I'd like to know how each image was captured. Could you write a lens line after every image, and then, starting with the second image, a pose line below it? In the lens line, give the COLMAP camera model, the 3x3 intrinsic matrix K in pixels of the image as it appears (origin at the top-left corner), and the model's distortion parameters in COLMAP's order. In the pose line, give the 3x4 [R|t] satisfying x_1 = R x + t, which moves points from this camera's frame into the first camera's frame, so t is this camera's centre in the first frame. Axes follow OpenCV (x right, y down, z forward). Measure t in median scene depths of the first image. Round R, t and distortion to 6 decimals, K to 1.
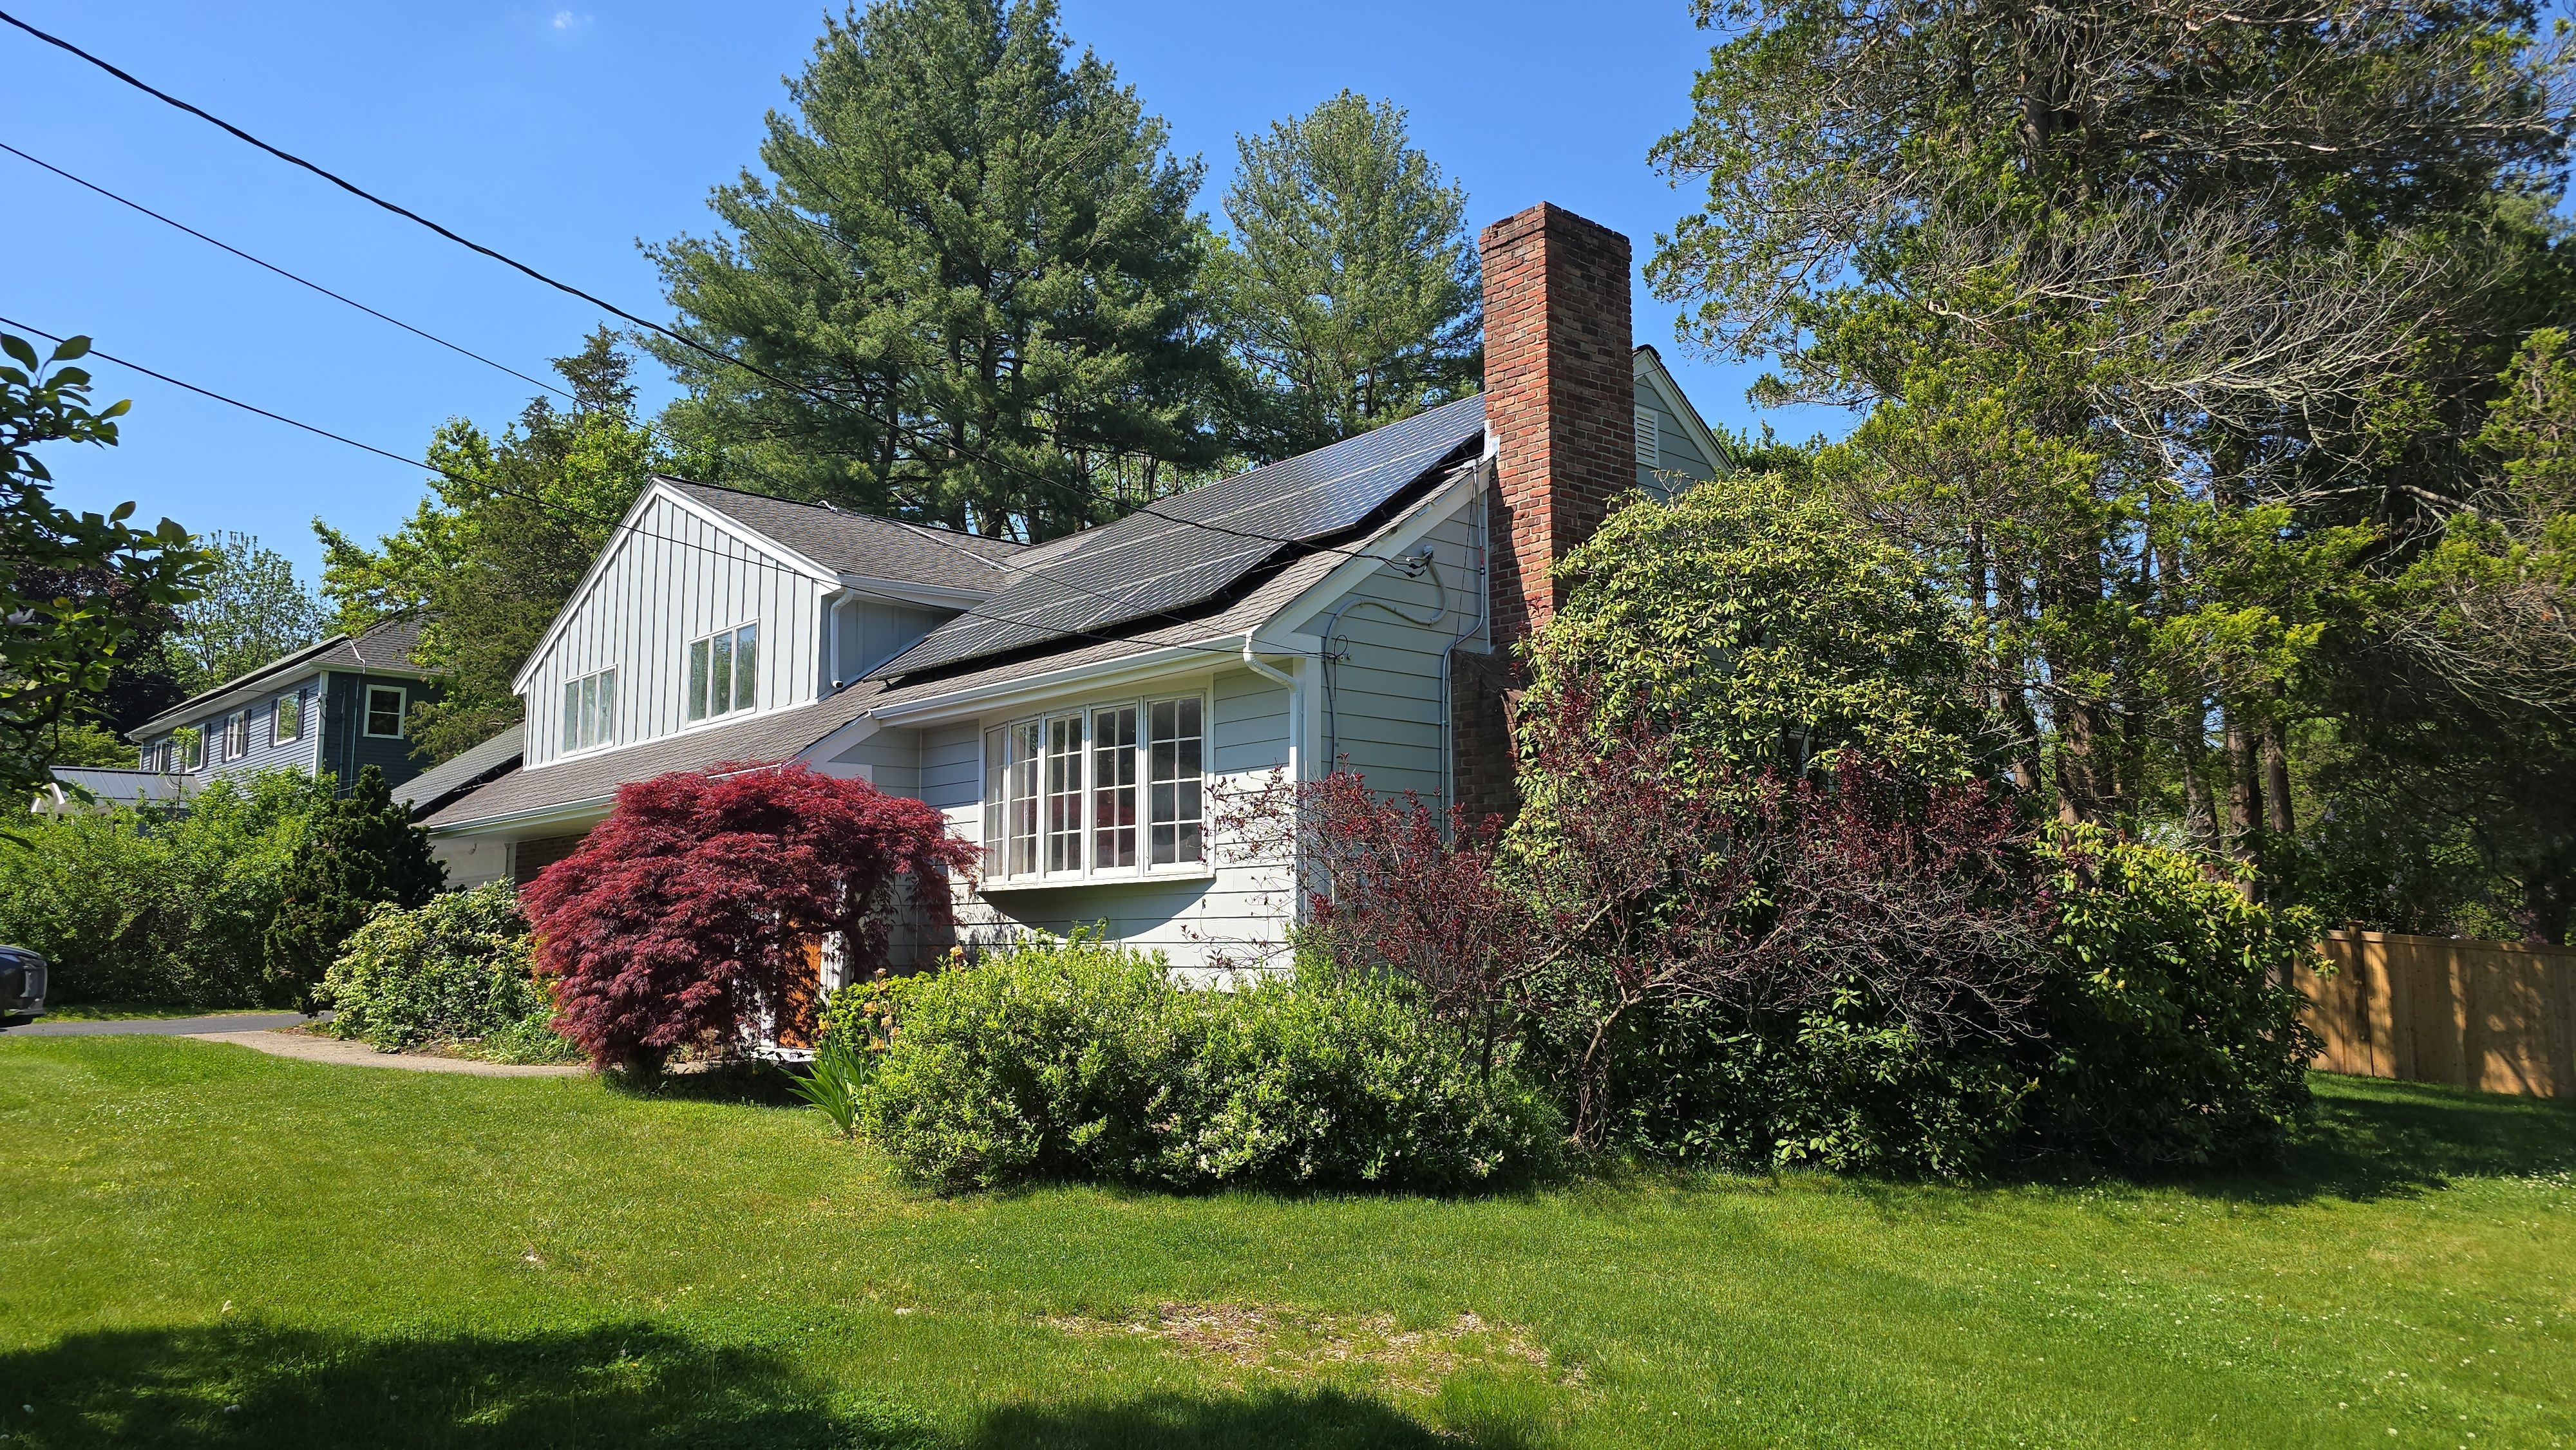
lens RADIAL K [[1700.0, 0, 1283.2], [0, 1700.0, 712.6], [0, 0, 1]] dist [0.078231, -0.078390]
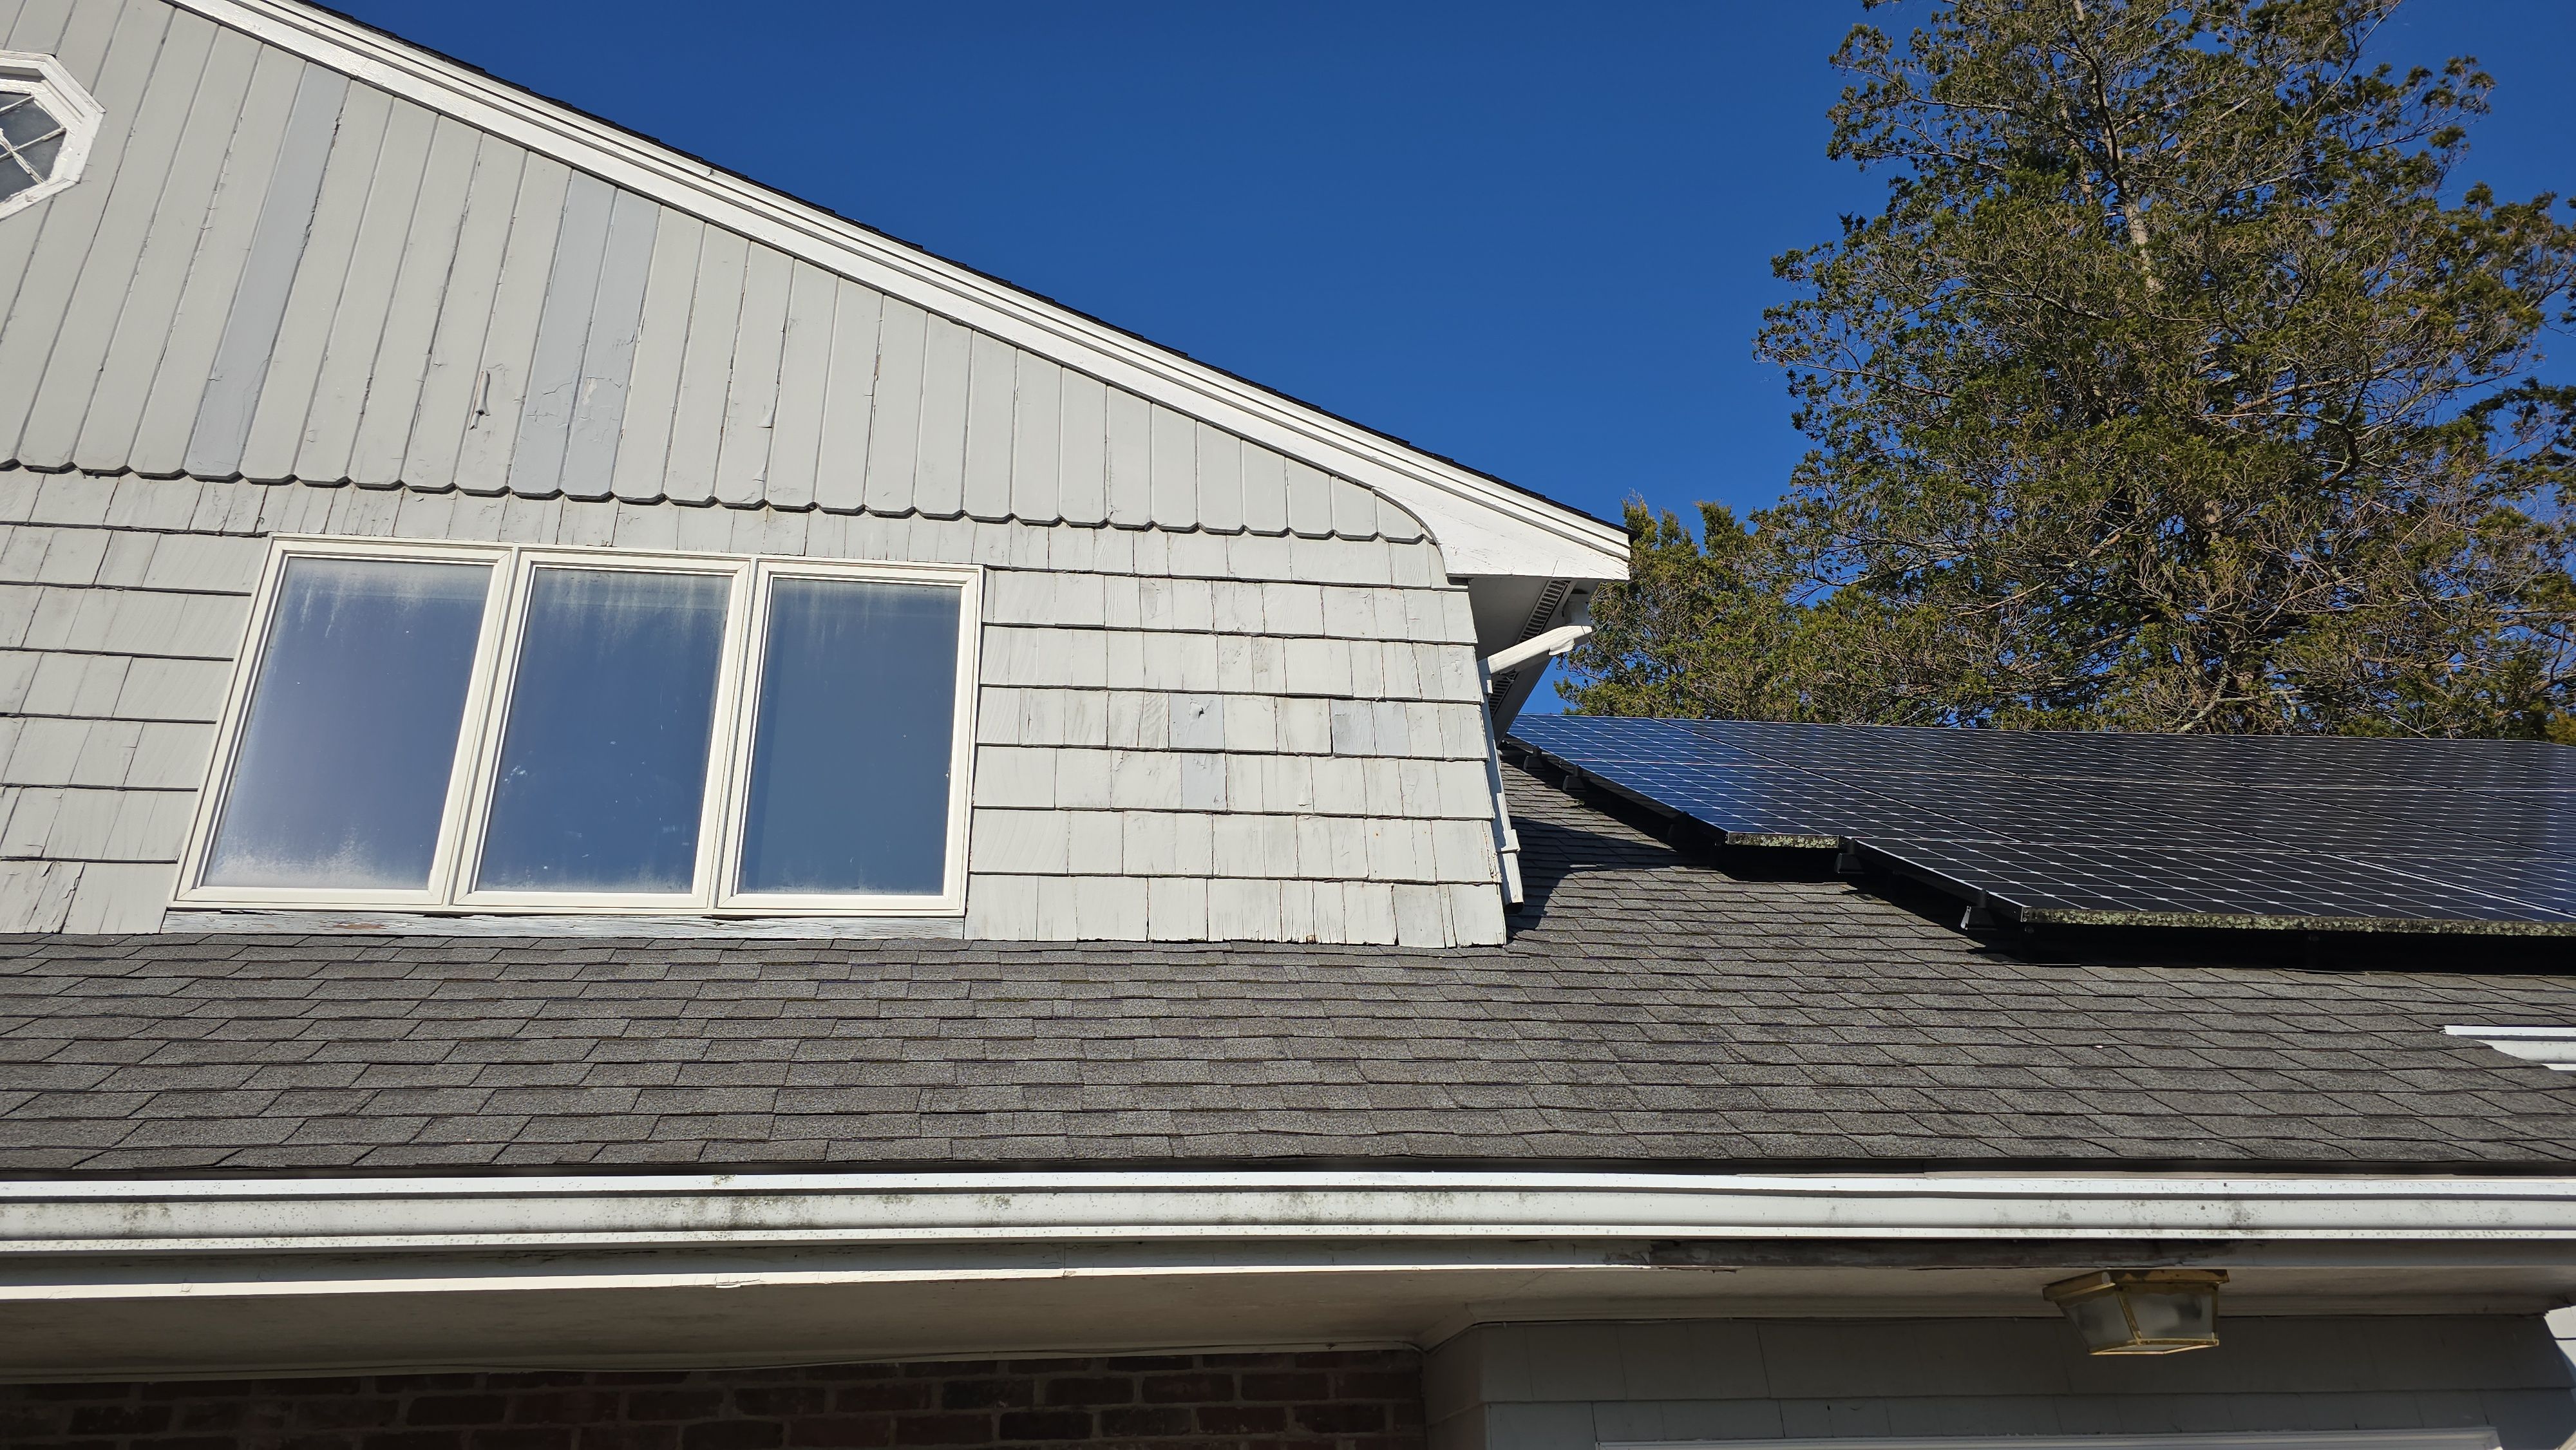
lens RADIAL K [[1700.0, 0, 1283.2], [0, 1700.0, 712.6], [0, 0, 1]] dist [0.078231, -0.078390]
pose [[0.549371, 0.364781, 0.751749, -0.650513], [-0.077027, 0.917953, -0.389140, 0.084958], [-0.832021, 0.155877, 0.532394, 1.150042]]
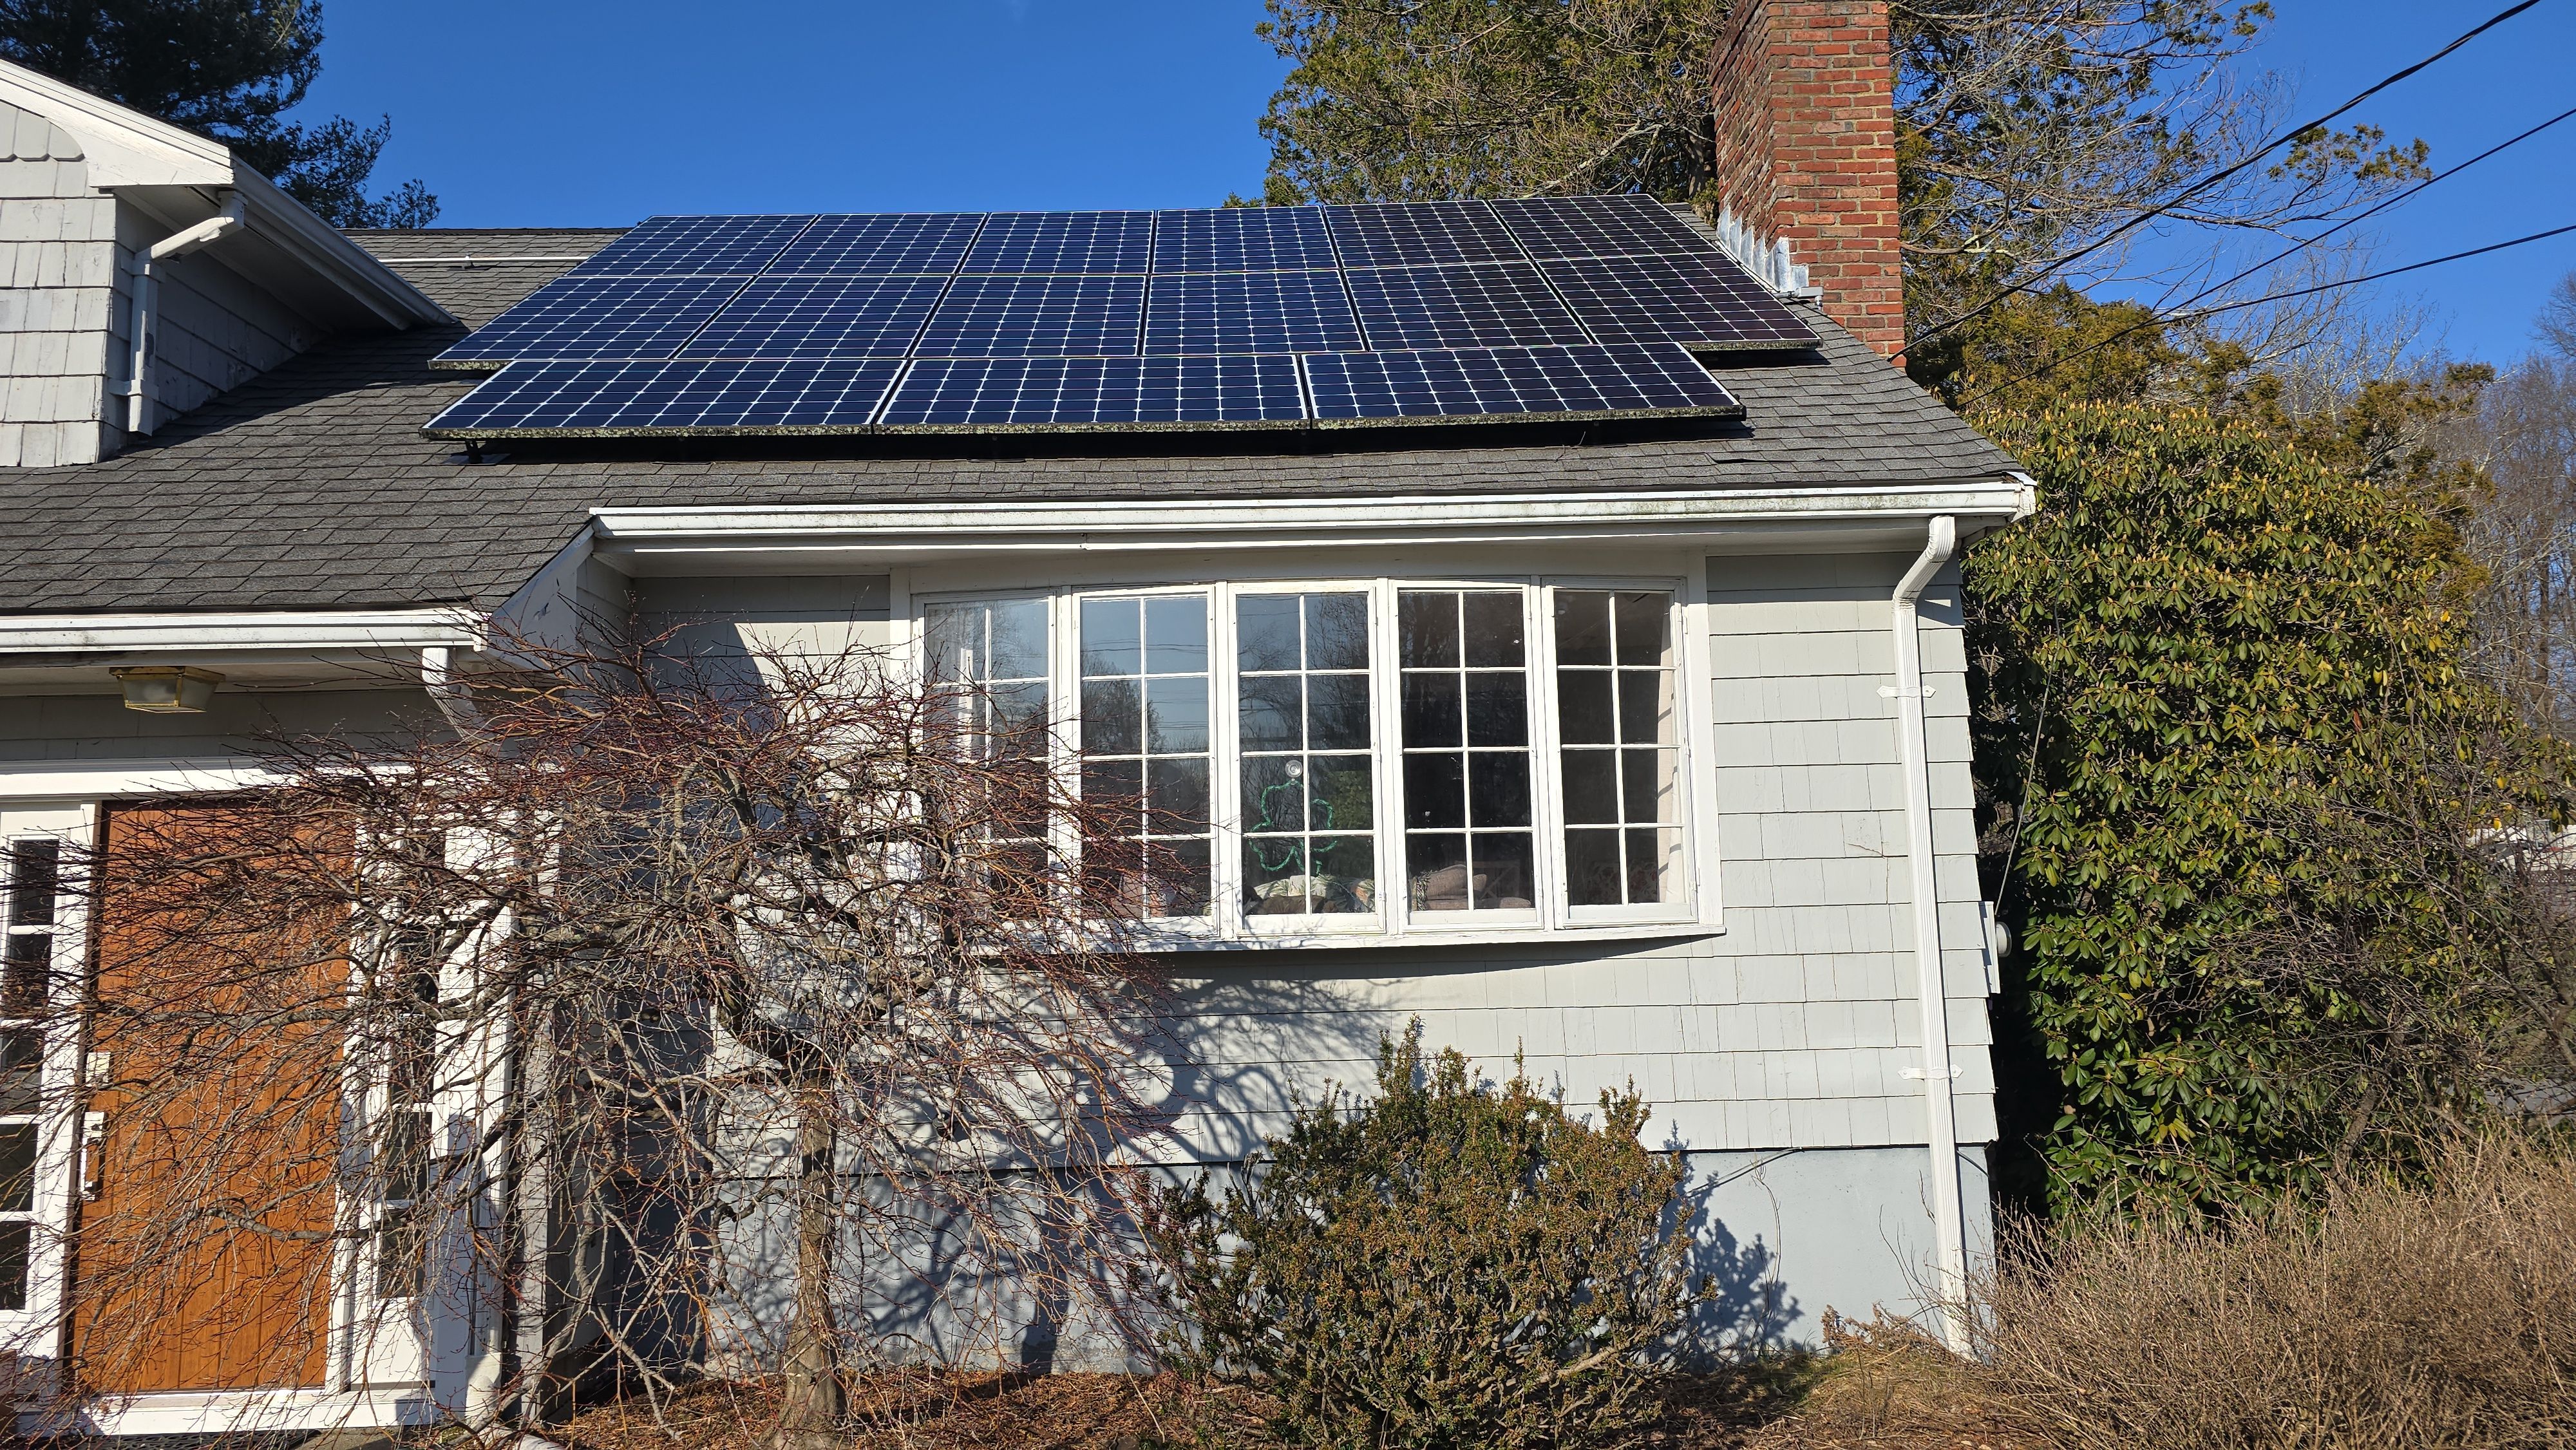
lens RADIAL K [[1700.0, 0, 1283.2], [0, 1700.0, 712.6], [0, 0, 1]] dist [0.078231, -0.078390]
pose [[0.665909, 0.088266, 0.740793, -0.494061], [-0.082986, 0.995578, -0.044026, 0.058937], [-0.741403, -0.032158, 0.670289, 0.696339]]
